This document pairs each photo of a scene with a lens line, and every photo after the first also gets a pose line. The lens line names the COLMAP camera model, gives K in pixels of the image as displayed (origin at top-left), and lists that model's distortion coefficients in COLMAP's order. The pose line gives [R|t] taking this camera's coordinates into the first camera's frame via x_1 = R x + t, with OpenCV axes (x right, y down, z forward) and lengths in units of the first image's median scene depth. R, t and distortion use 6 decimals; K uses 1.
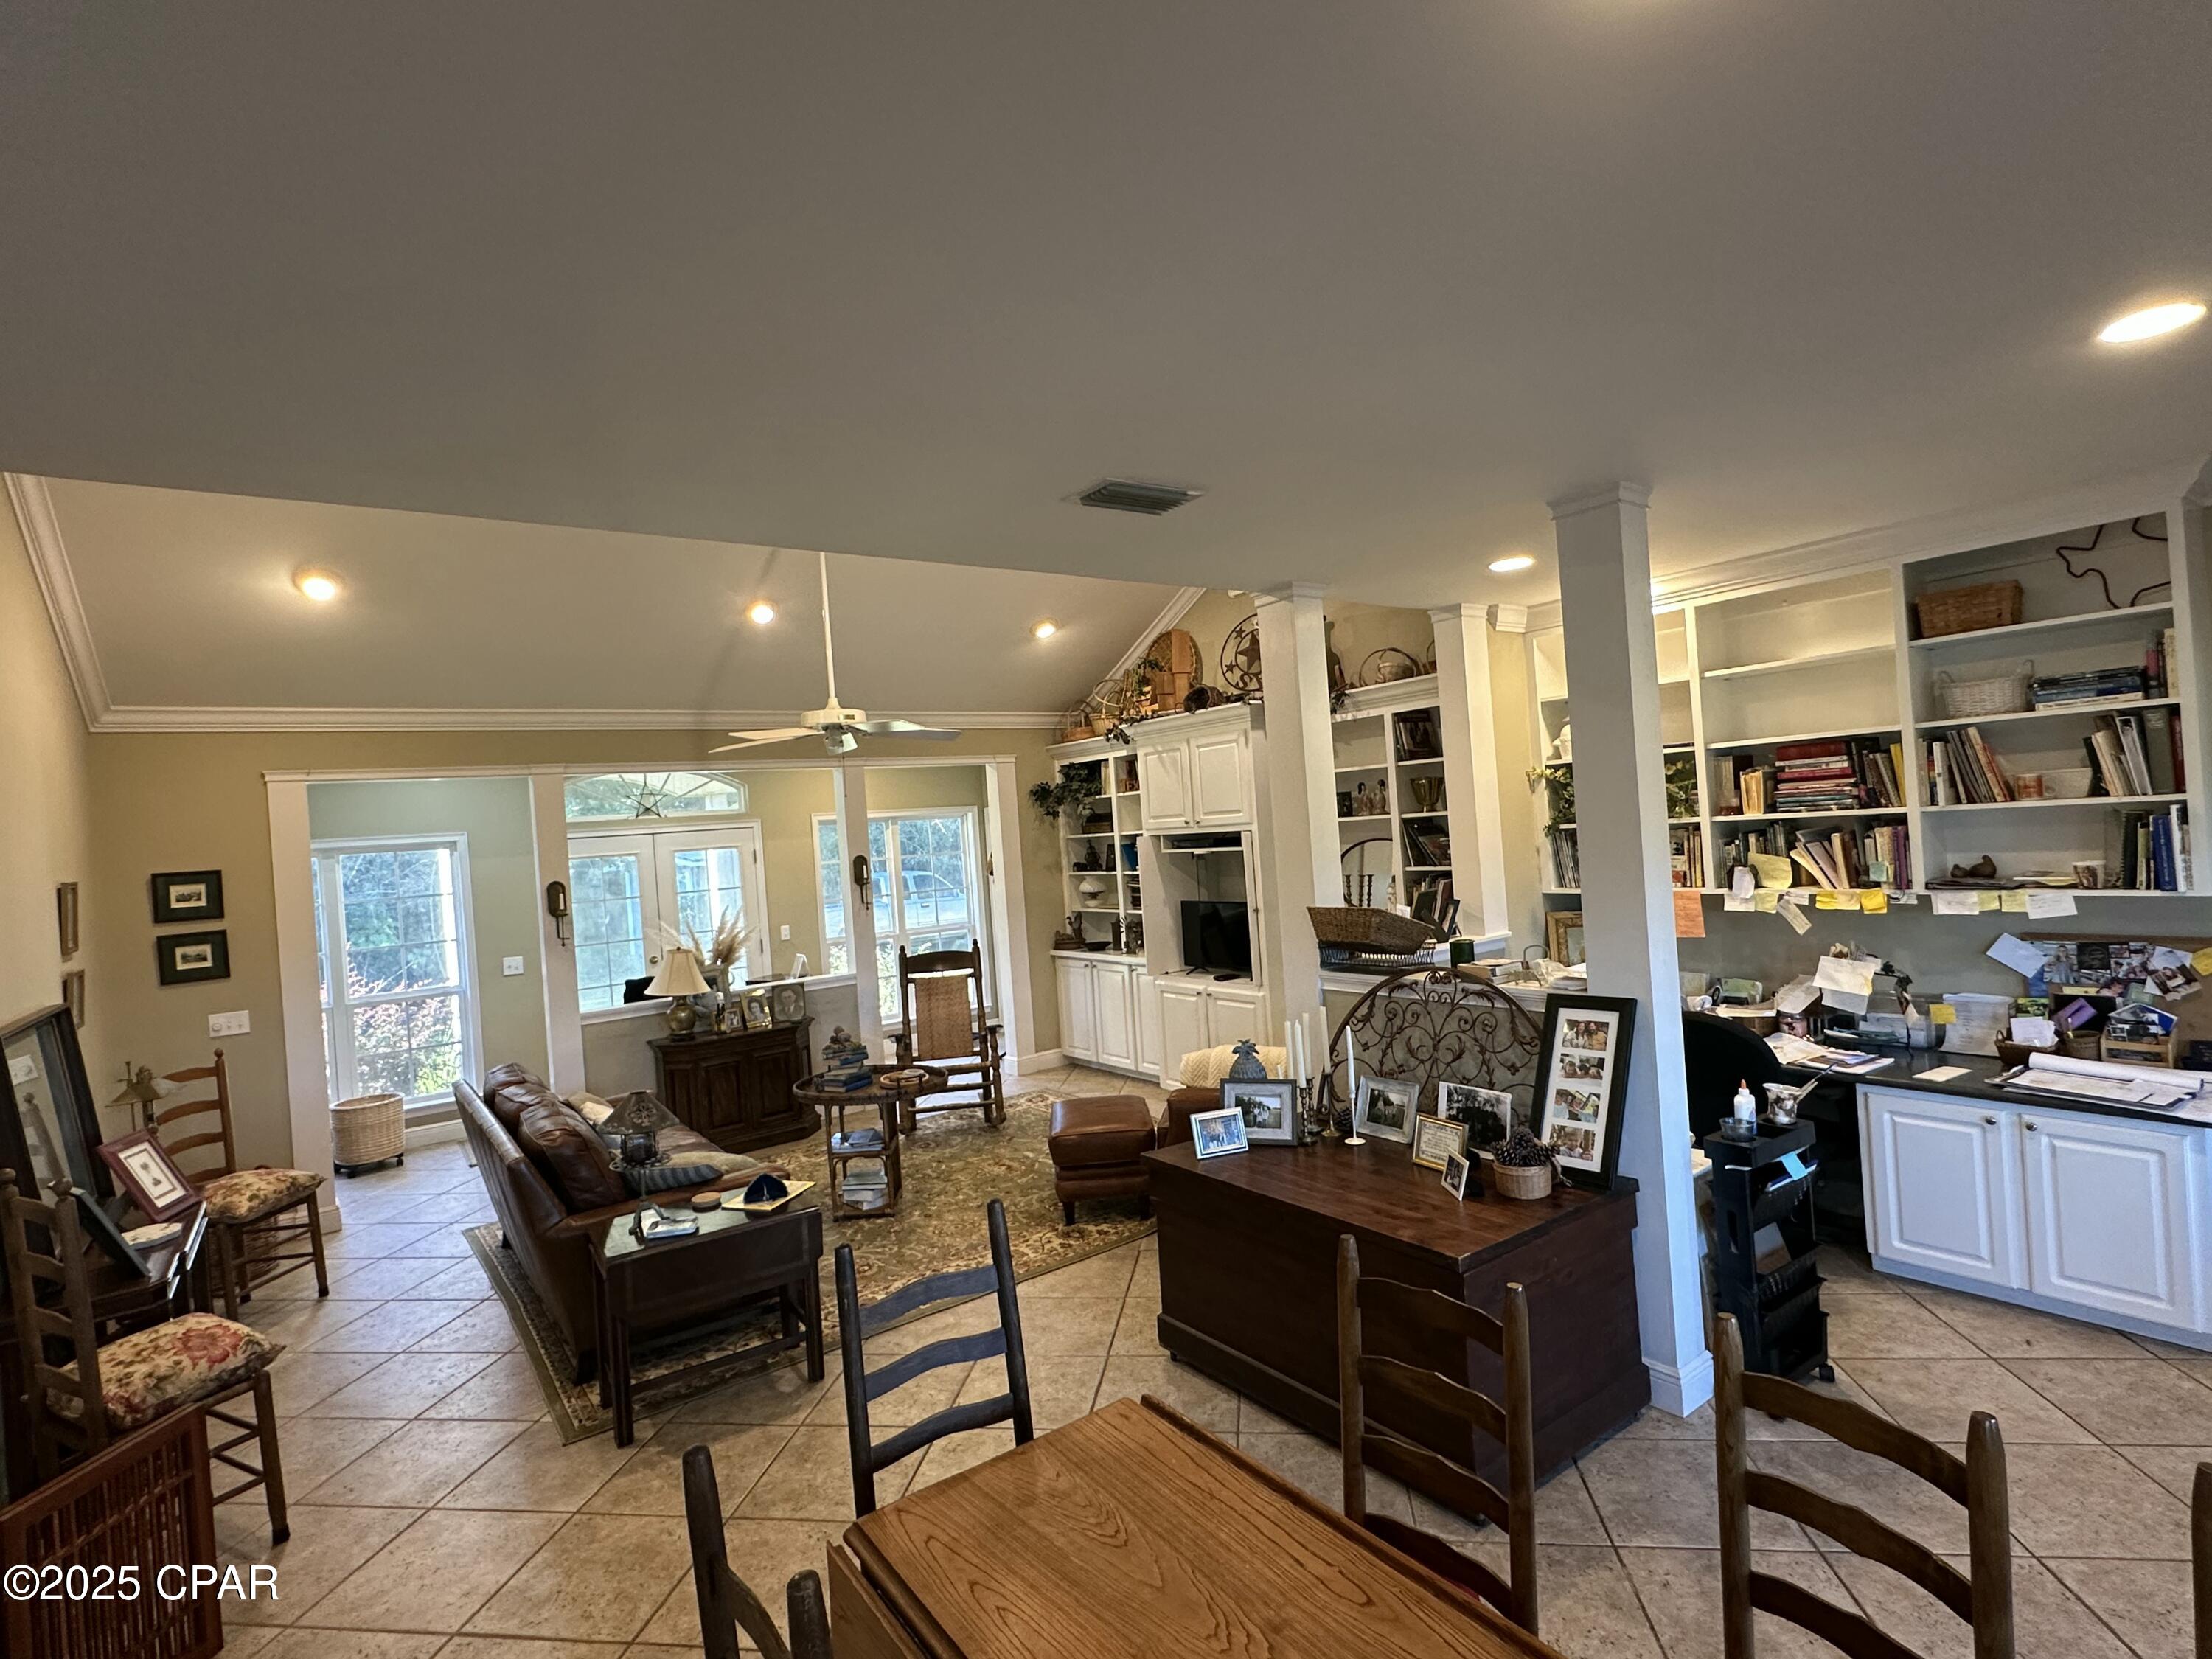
lens RADIAL K [[1085.0, 0, 1104.8], [0, 1085.0, 829.6], [0, 0, 1]] dist [-0.001584, -0.000575]
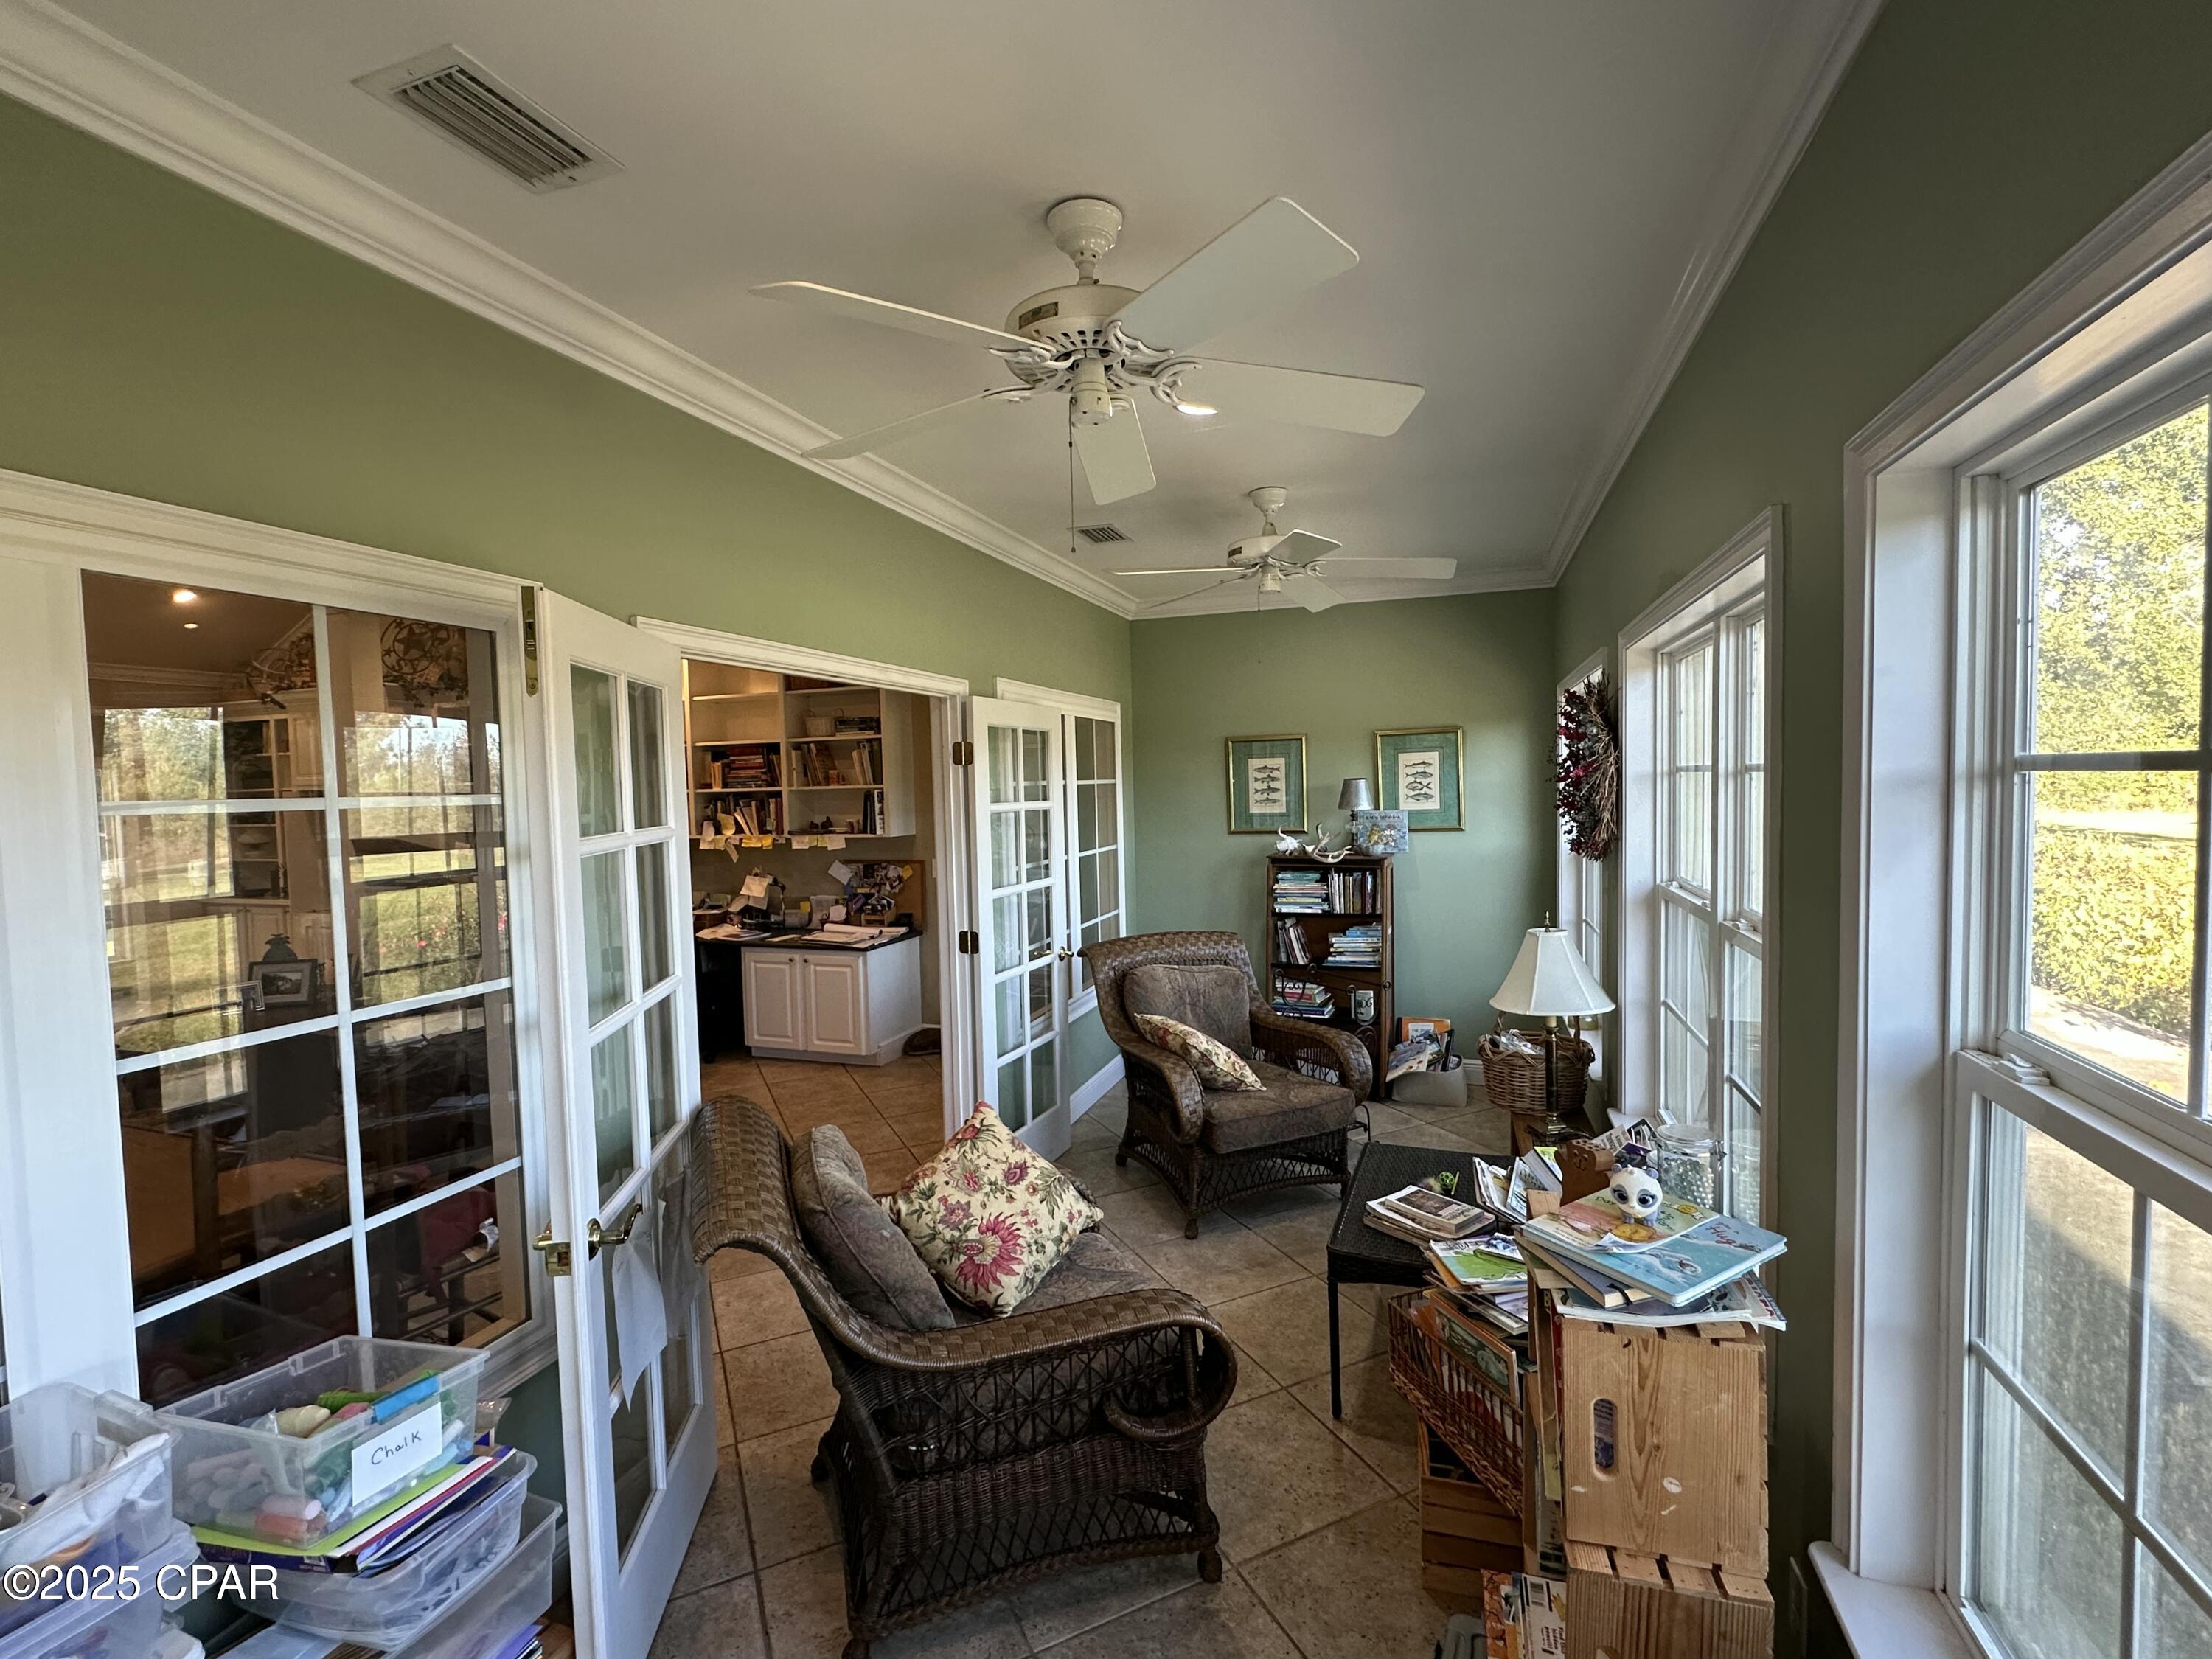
lens RADIAL K [[990.4, 0, 1106.0], [0, 990.4, 829.5], [0, 0, 1]] dist [-0.001743, -0.000419]
pose [[0.825468, 0.023671, 0.563953, 0.251686], [-0.033172, 0.999428, 0.006605, 0.017500], [-0.563474, -0.024159, 0.825781, -0.538892]]
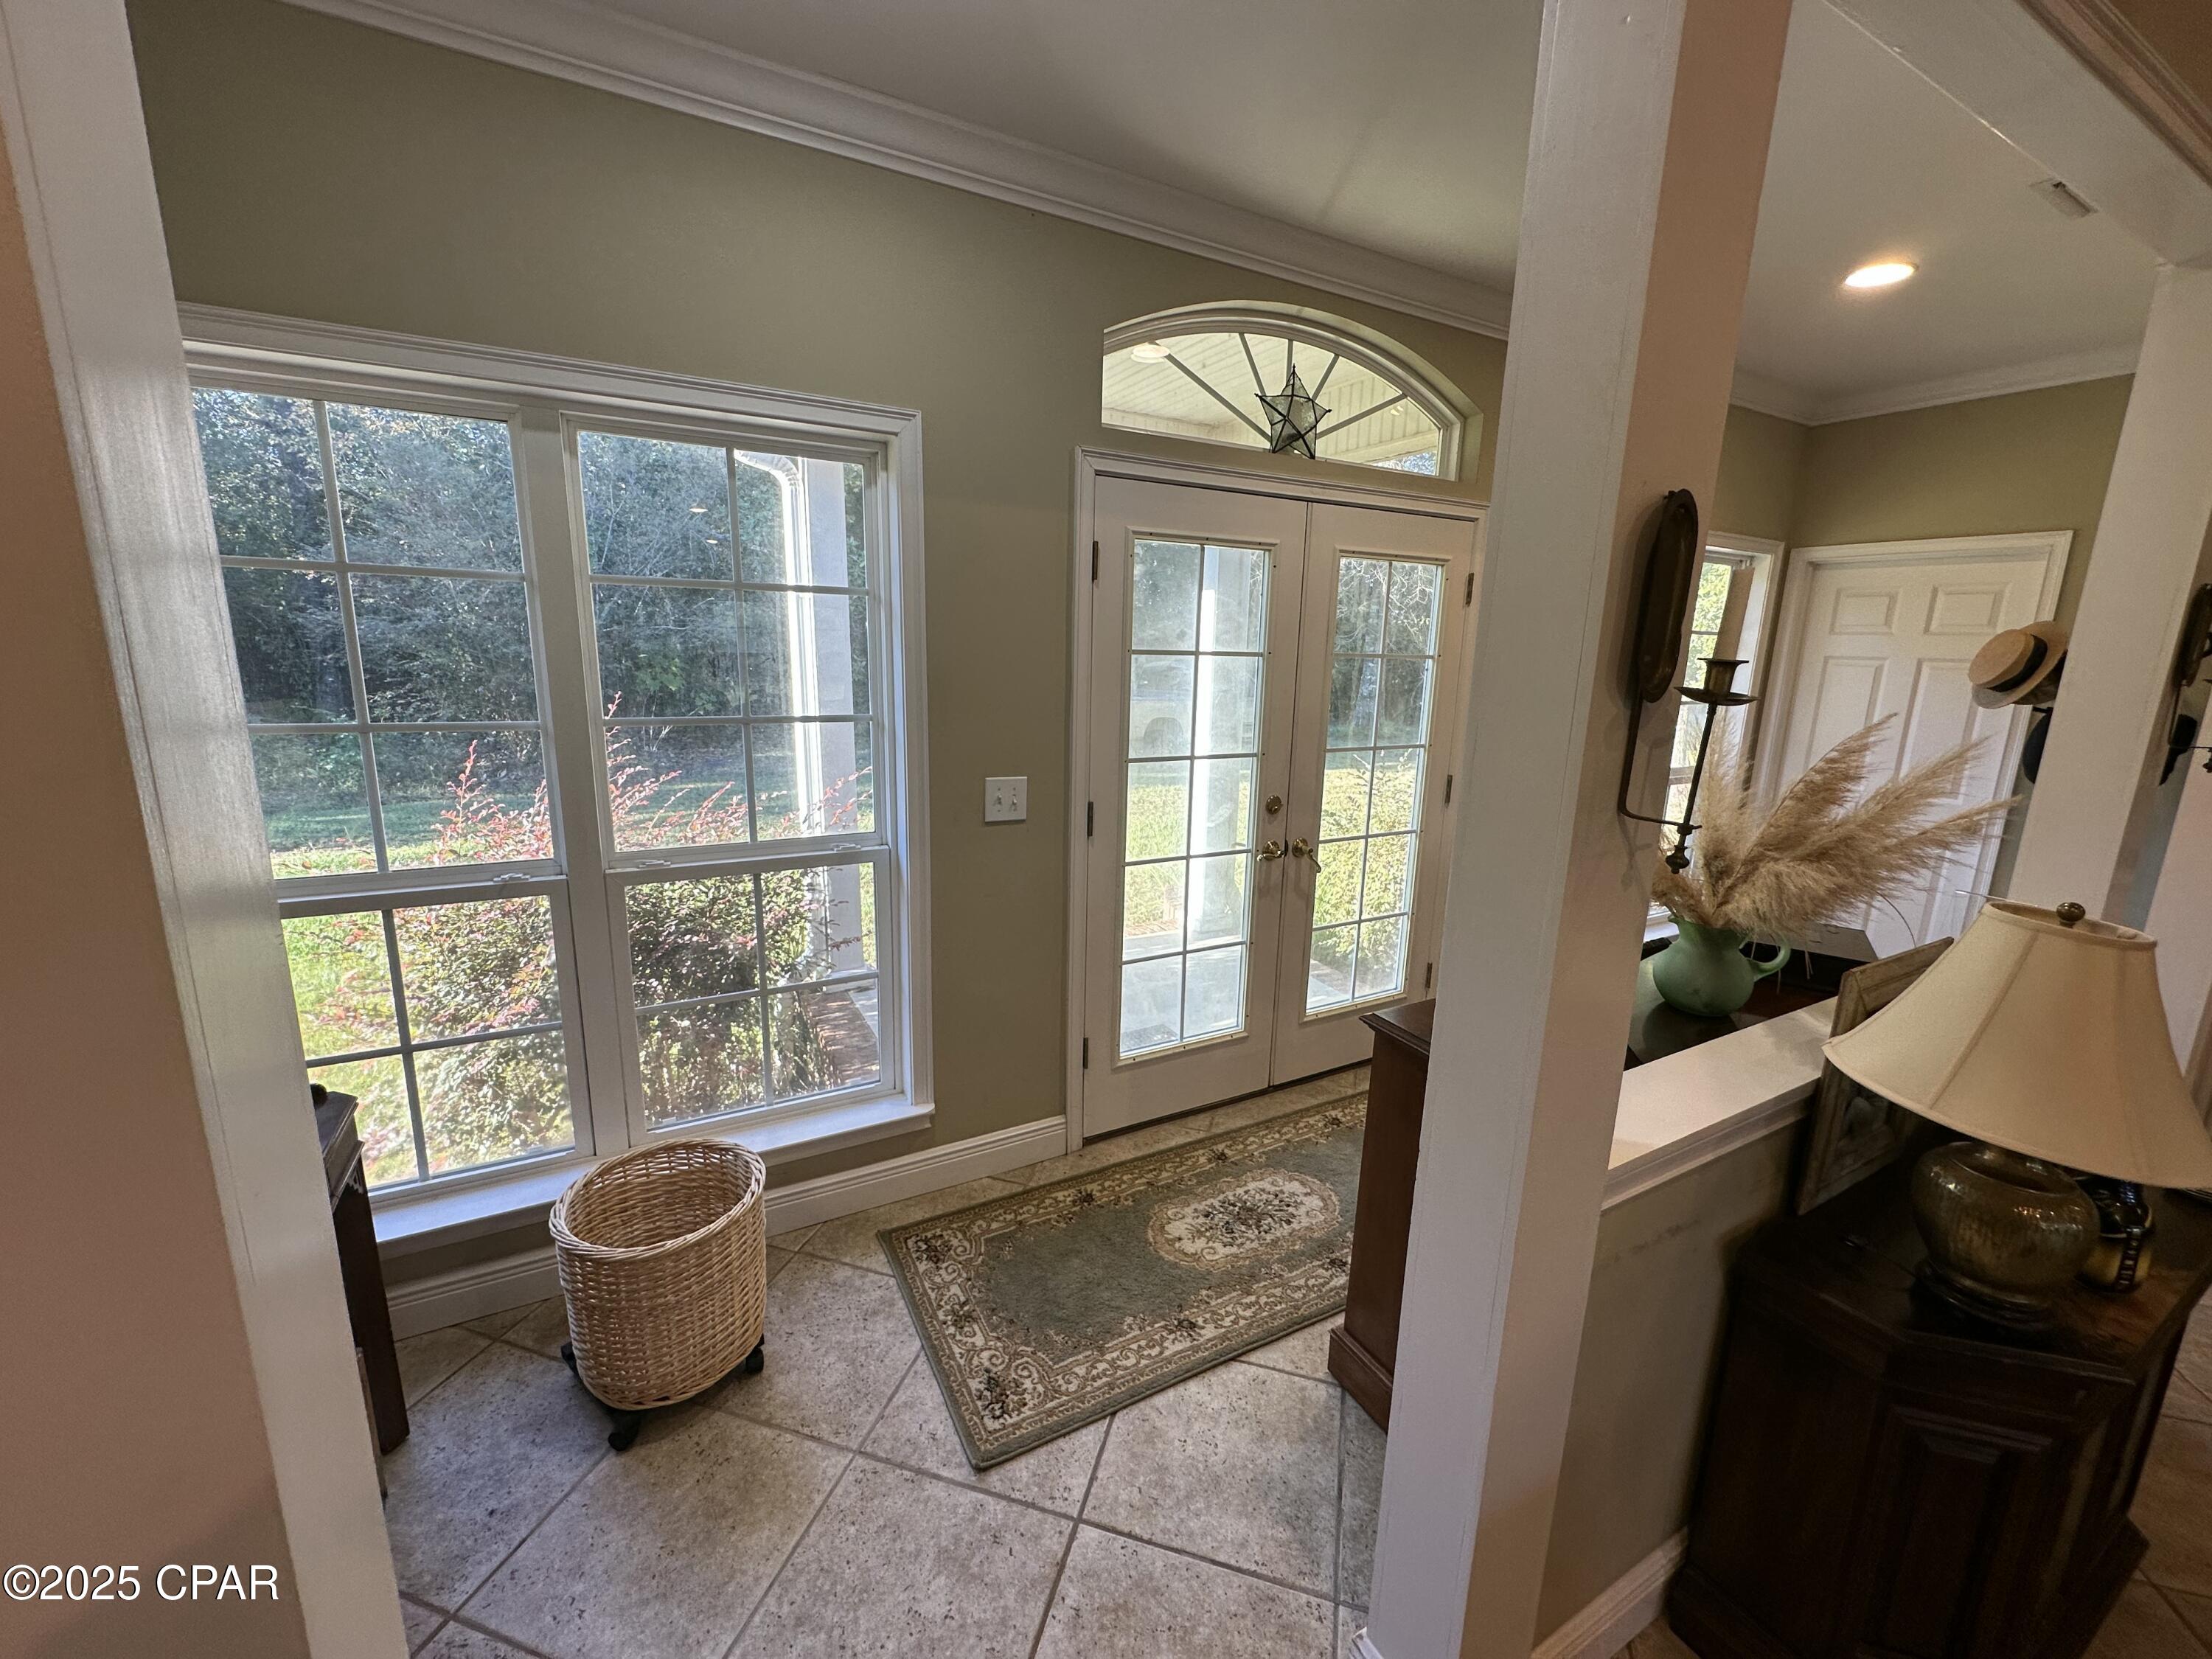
lens RADIAL K [[880.9, 0, 1107.0], [0, 880.9, 827.2], [0, 0, 1]] dist [-0.002453, 0.000510]
pose [[0.986423, 0.123270, -0.108507, -0.824267], [-0.097869, 0.971842, 0.214345, 0.111675], [0.131874, -0.200816, 0.970712, 1.208838]]
